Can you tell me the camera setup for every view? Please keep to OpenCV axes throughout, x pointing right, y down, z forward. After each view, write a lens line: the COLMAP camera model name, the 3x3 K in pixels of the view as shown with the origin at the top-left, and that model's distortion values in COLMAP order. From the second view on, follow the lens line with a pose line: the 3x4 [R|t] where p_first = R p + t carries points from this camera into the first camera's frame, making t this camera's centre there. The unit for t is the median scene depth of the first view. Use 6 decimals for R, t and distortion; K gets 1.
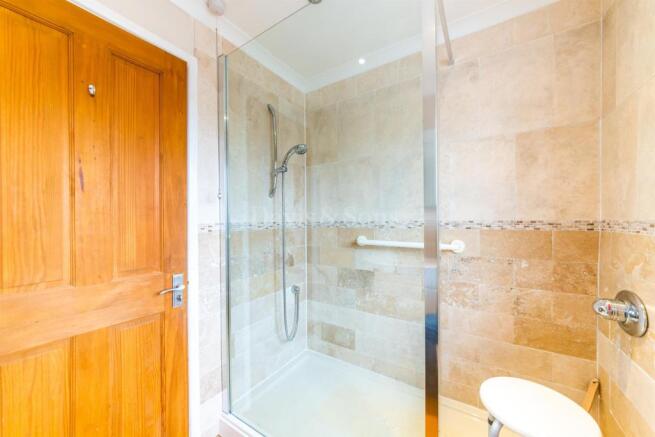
lens RADIAL K [[230.3, 0, 328.1], [0, 230.3, 218.9], [0, 0, 1]] dist [-0.001560, -0.000965]
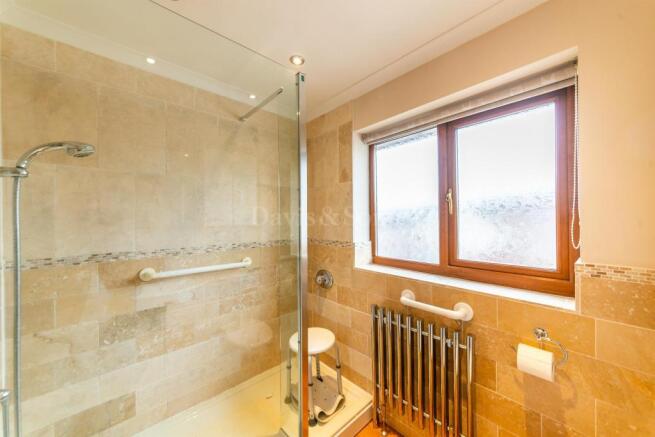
lens RADIAL K [[230.3, 0, 328.1], [0, 230.3, 220.3], [0, 0, 1]] dist [-0.001560, -0.000965]
pose [[0.276020, 0.004934, 0.961139, -0.489146], [0.008864, 0.999931, -0.007679, -0.089402], [-0.961111, 0.010639, 0.275957, 0.153589]]
